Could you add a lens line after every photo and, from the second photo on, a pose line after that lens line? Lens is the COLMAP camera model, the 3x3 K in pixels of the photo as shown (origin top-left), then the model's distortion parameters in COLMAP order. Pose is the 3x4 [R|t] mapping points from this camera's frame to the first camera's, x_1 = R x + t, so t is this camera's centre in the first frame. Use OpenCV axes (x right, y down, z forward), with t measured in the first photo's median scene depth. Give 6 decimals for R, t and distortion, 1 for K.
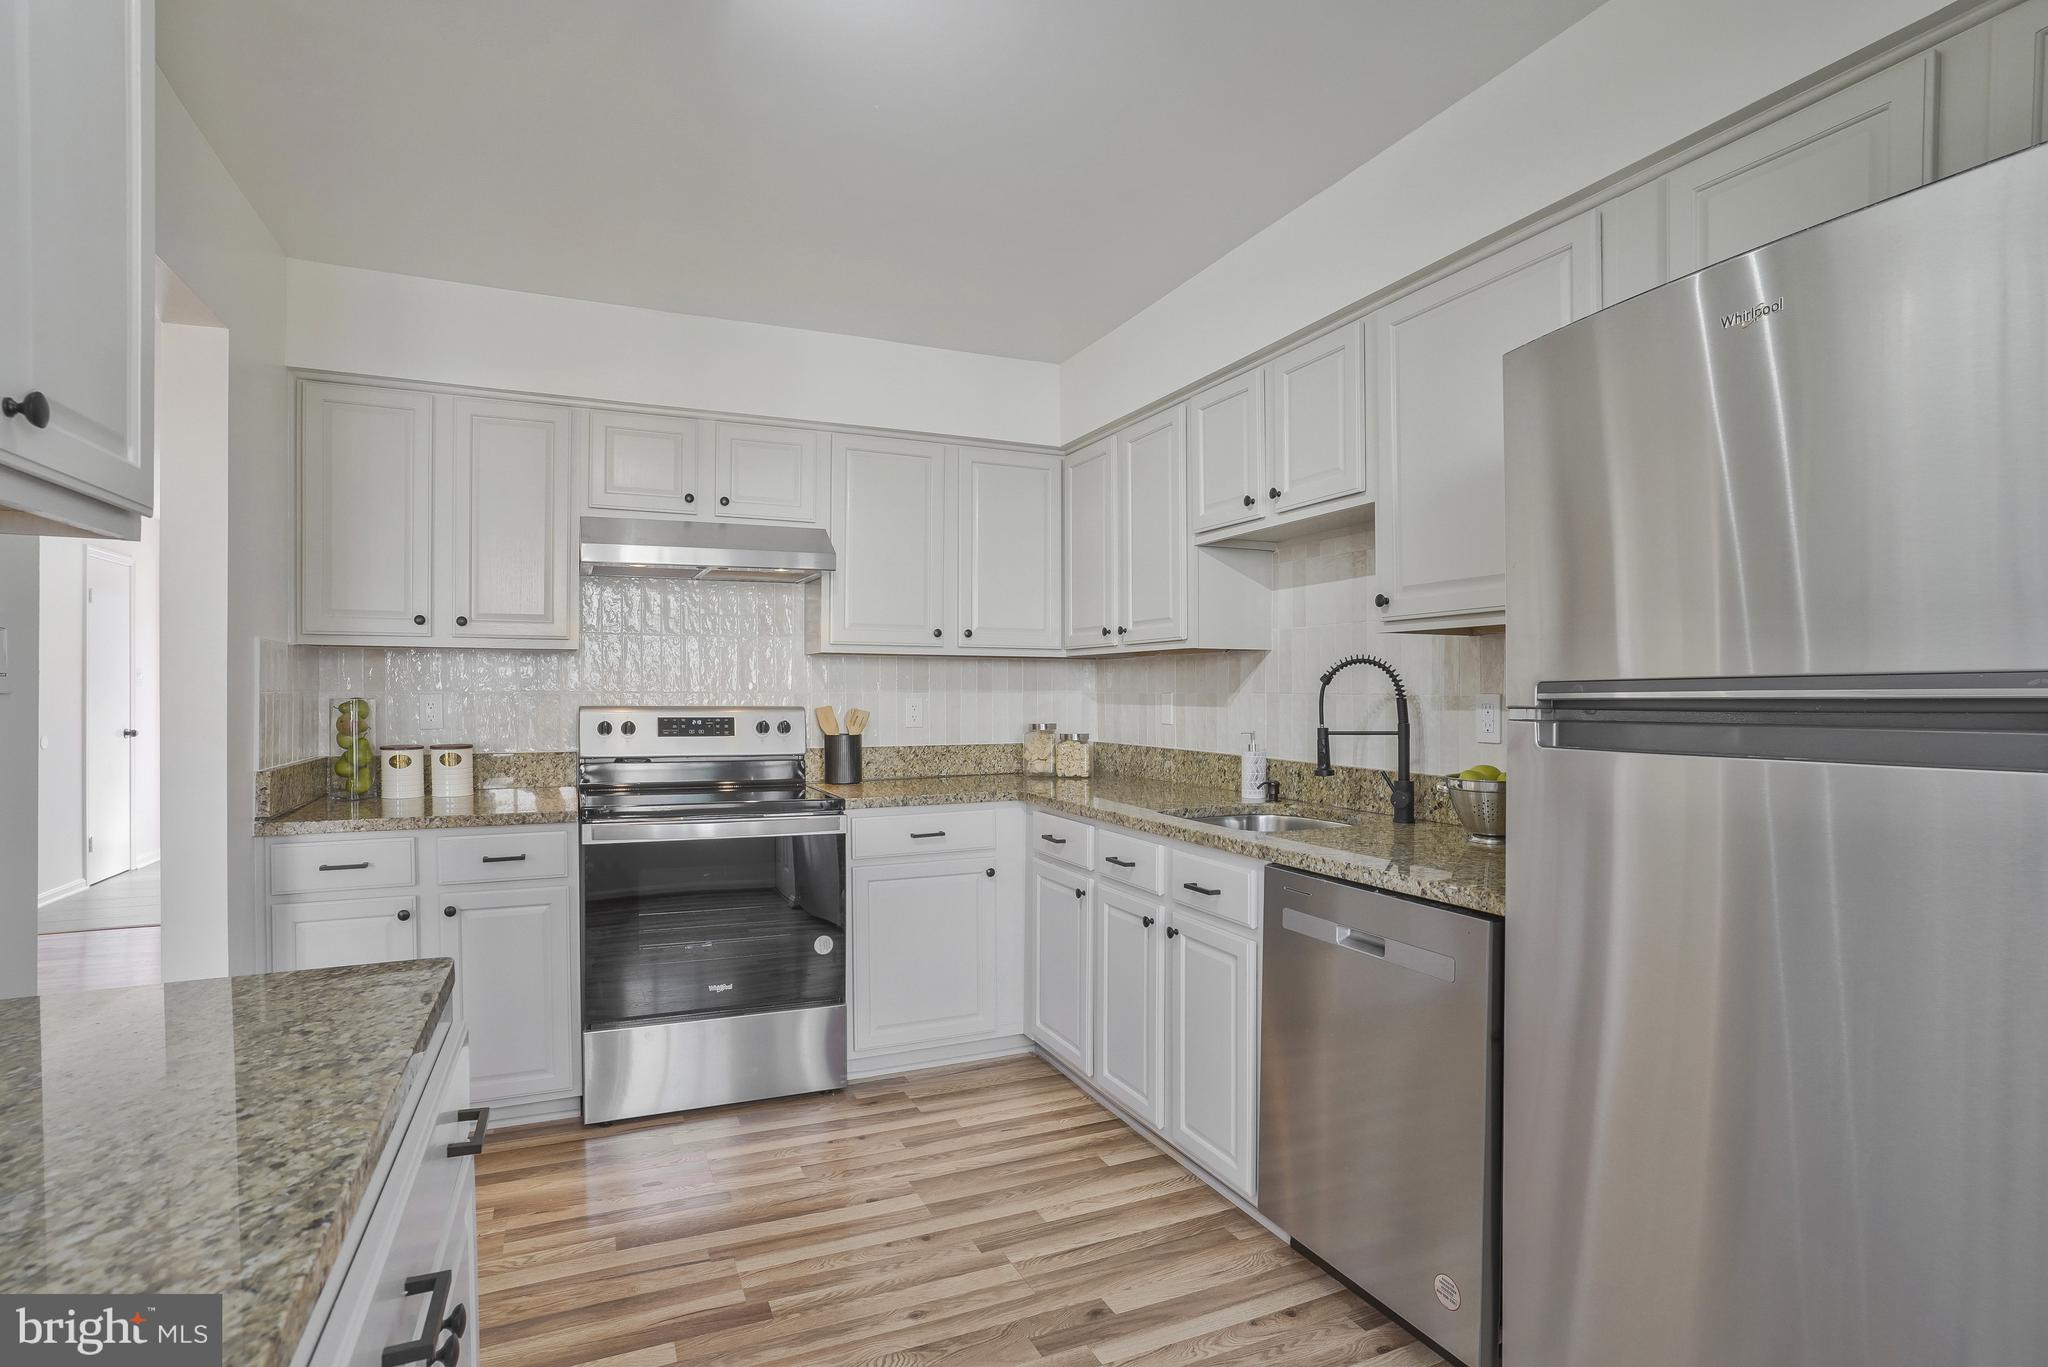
lens RADIAL K [[1085.4, 0, 1078.8], [0, 1085.4, 685.2], [0, 0, 1]] dist [-0.092993, -0.000079]
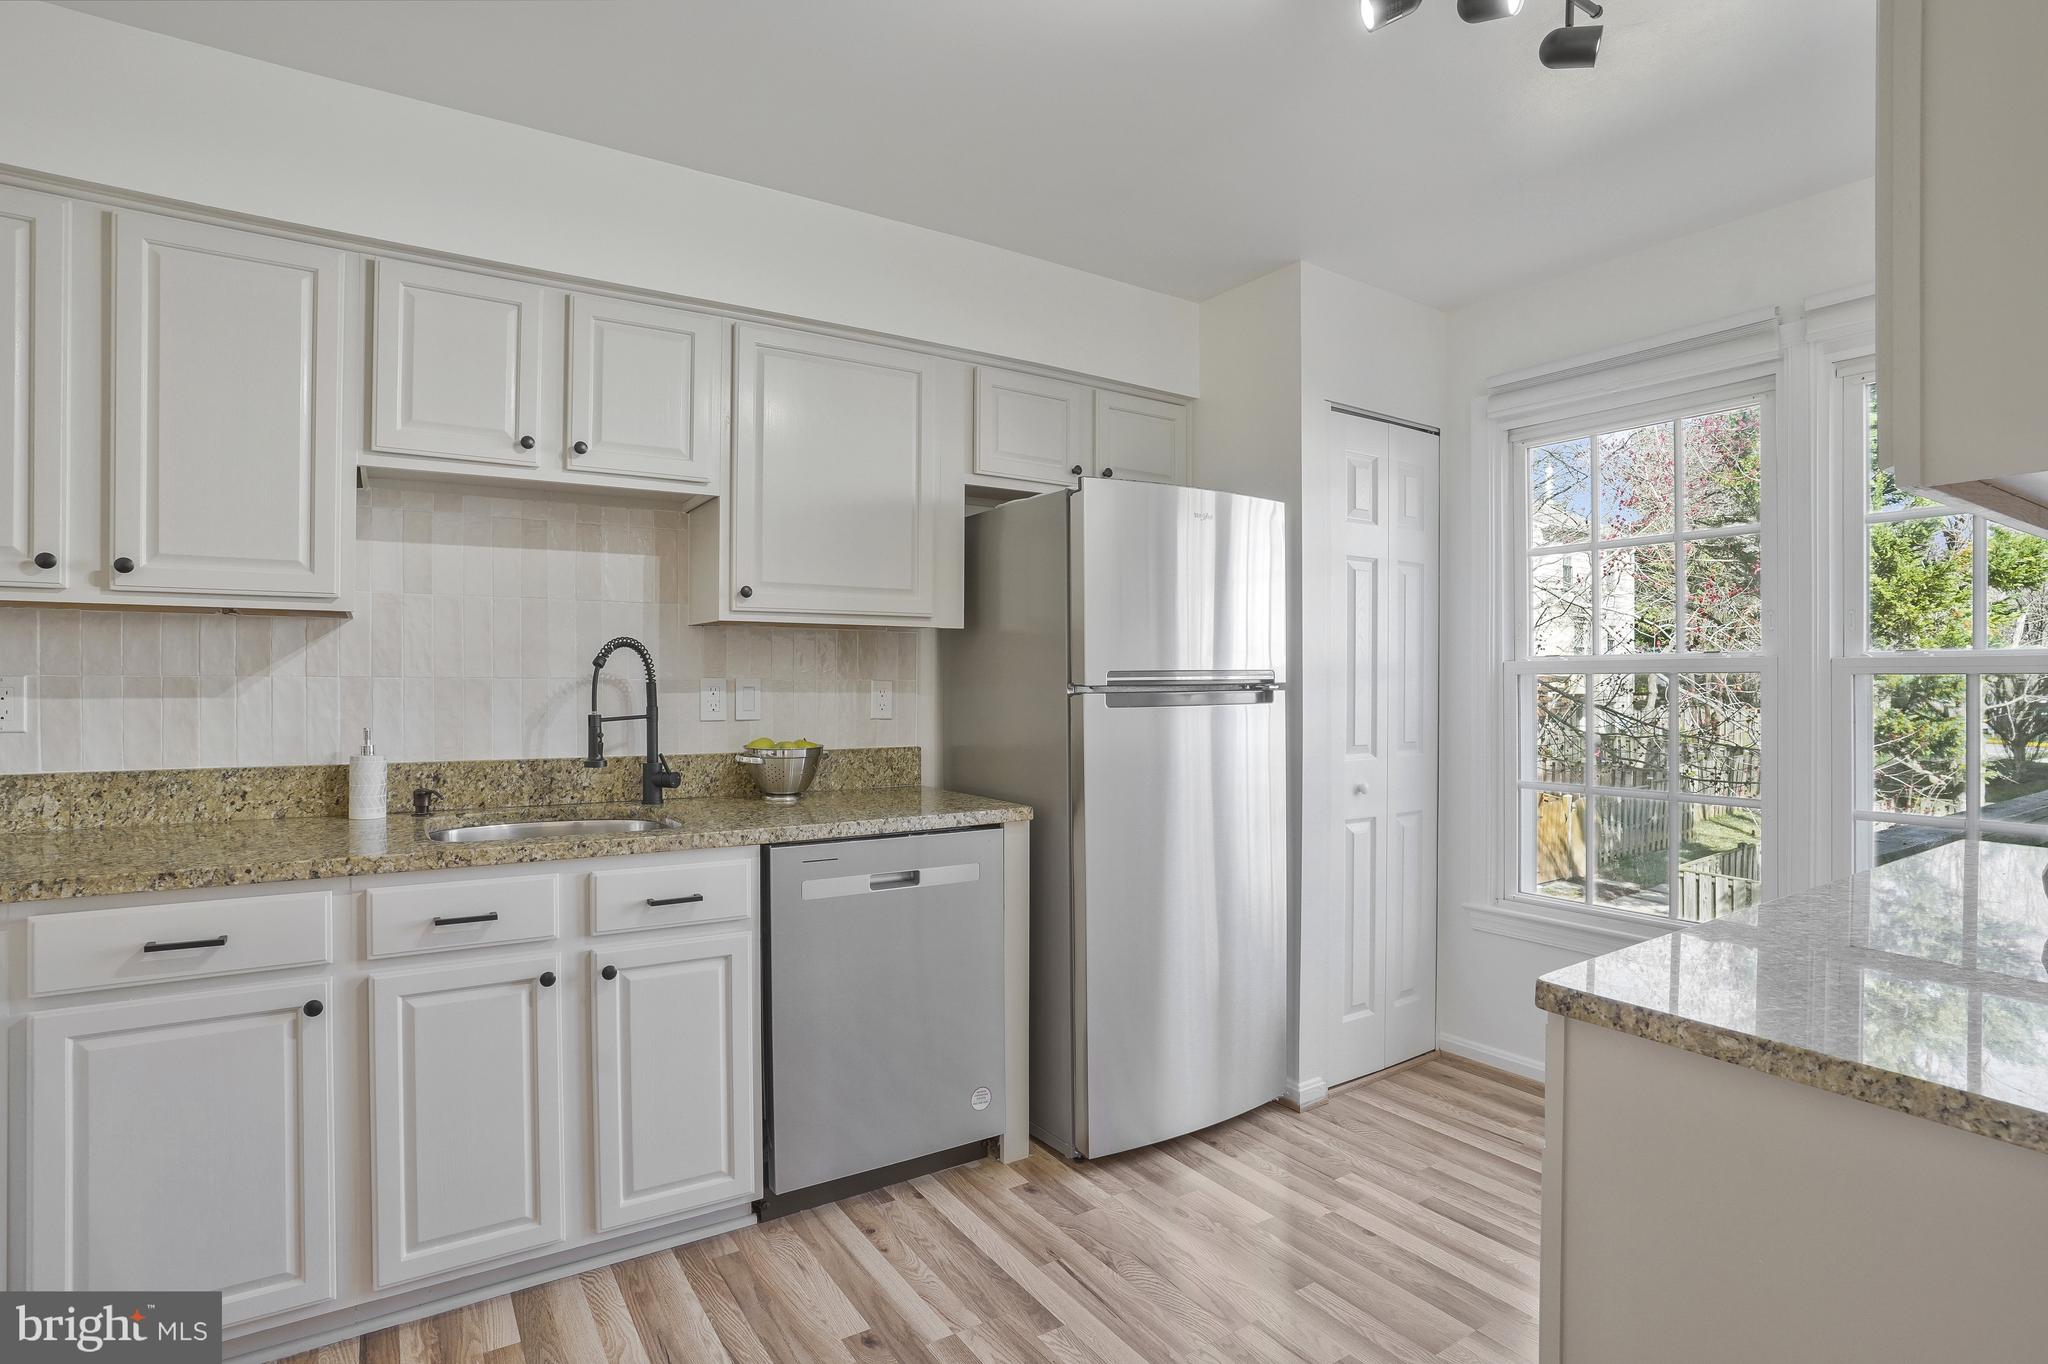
lens RADIAL K [[1009.5, 0, 1014.9], [0, 1009.5, 682.0], [0, 0, 1]] dist [-0.082256, 0.035946]
pose [[-0.154155, -0.003893, 0.988039, -0.601949], [-0.008413, 0.999961, 0.002628, 0.005817], [-0.988011, -0.007907, -0.154182, 0.706278]]
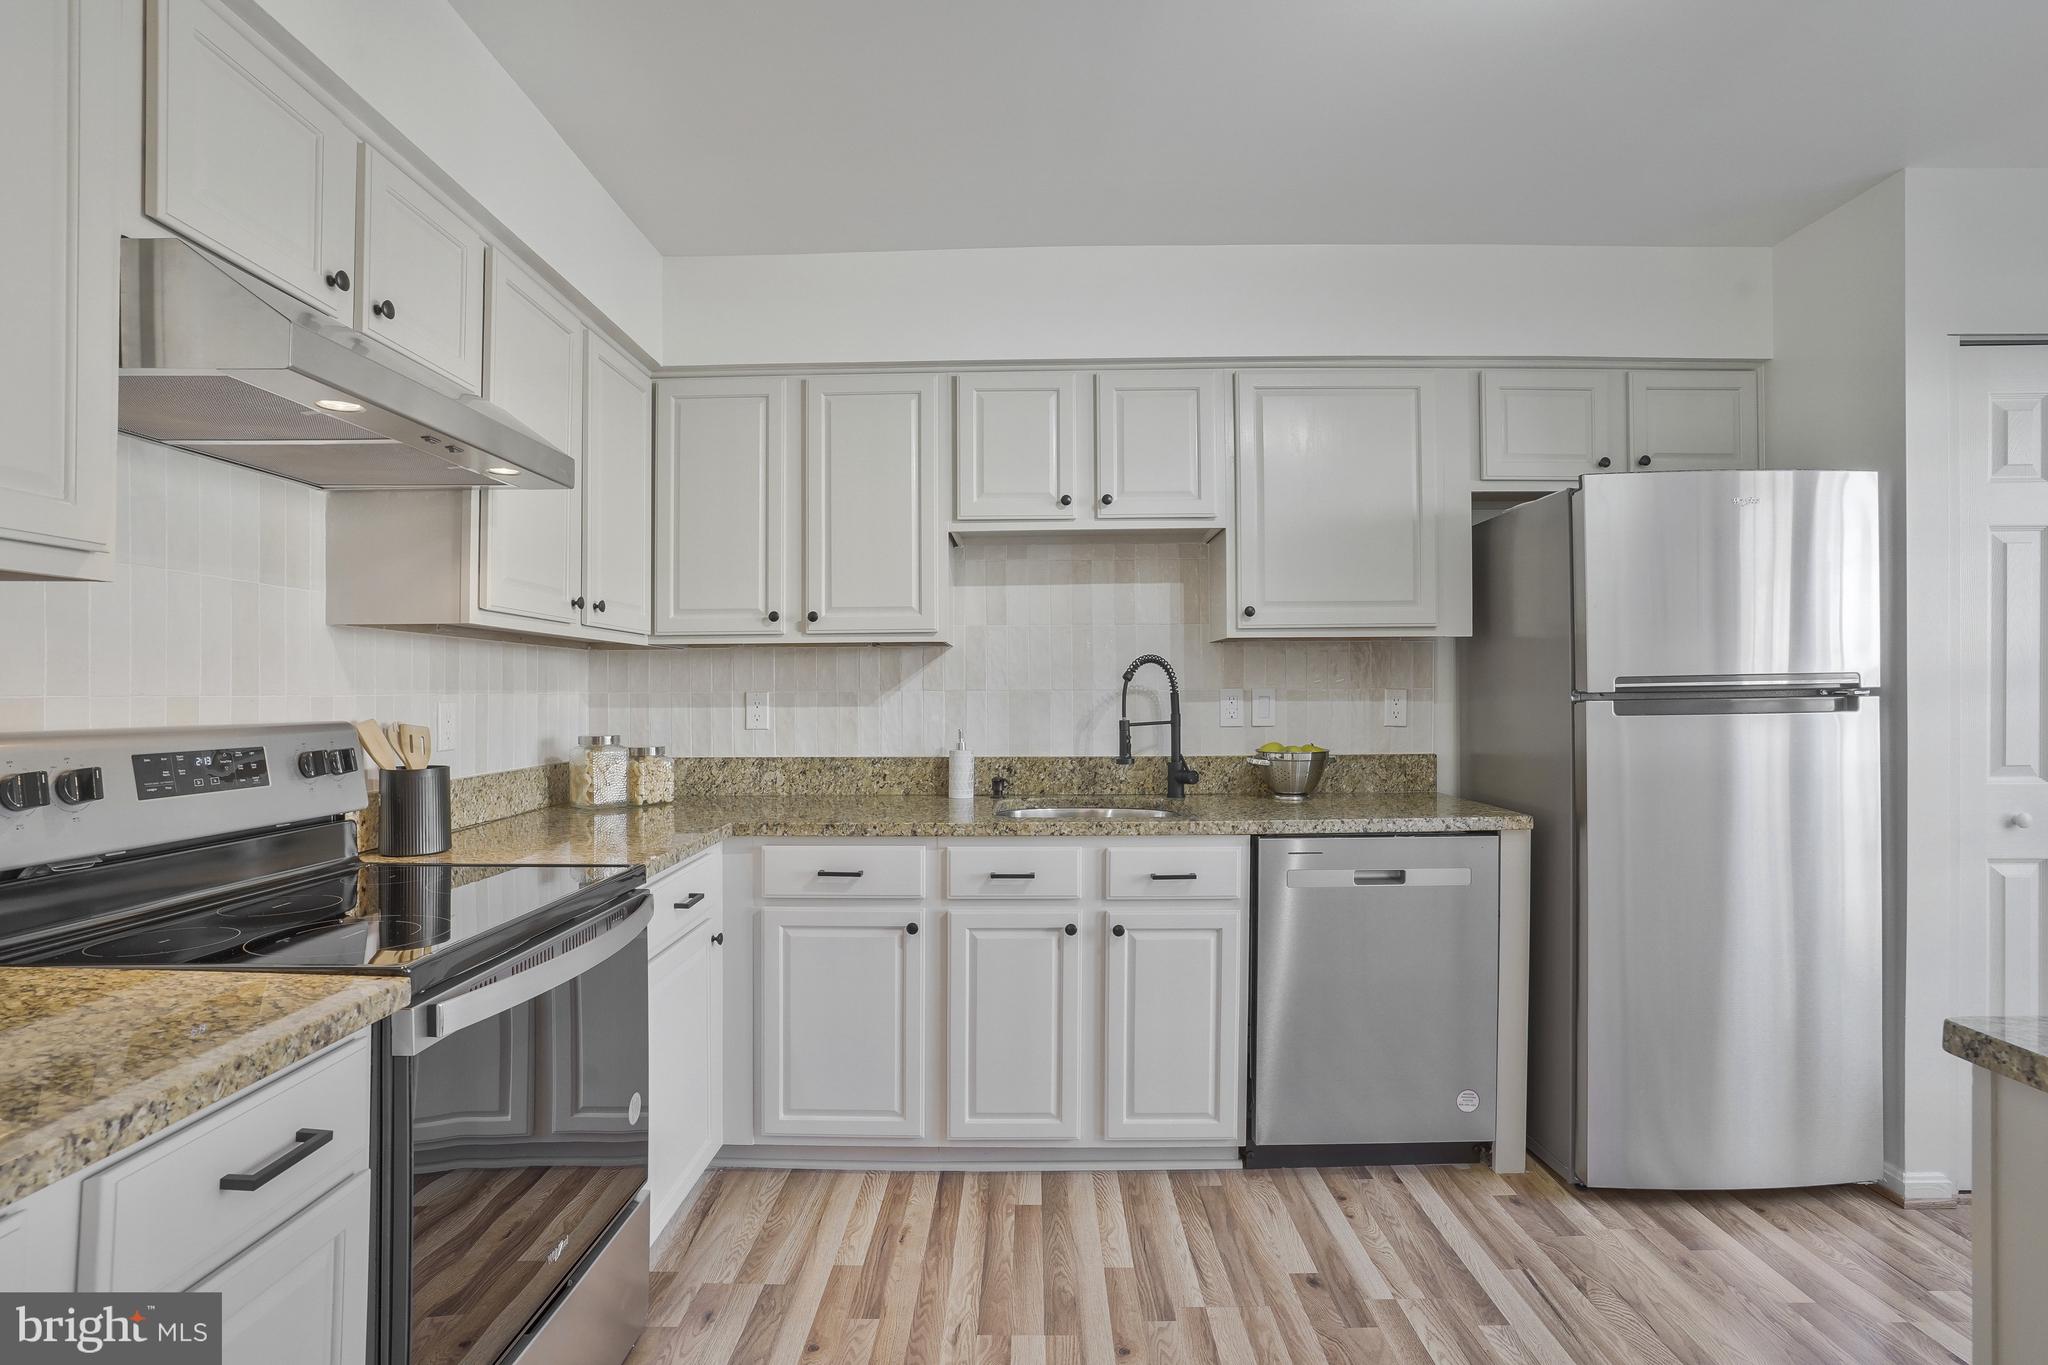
lens RADIAL K [[1036.5, 0, 1034.3], [0, 1036.5, 695.7], [0, 0, 1]] dist [-0.096832, 0.040847]
pose [[0.414631, -0.008924, 0.909946, -0.697493], [0.003700, 0.999960, 0.008120, 0.005017], [-0.909982, 0.000000, 0.414647, 0.587319]]
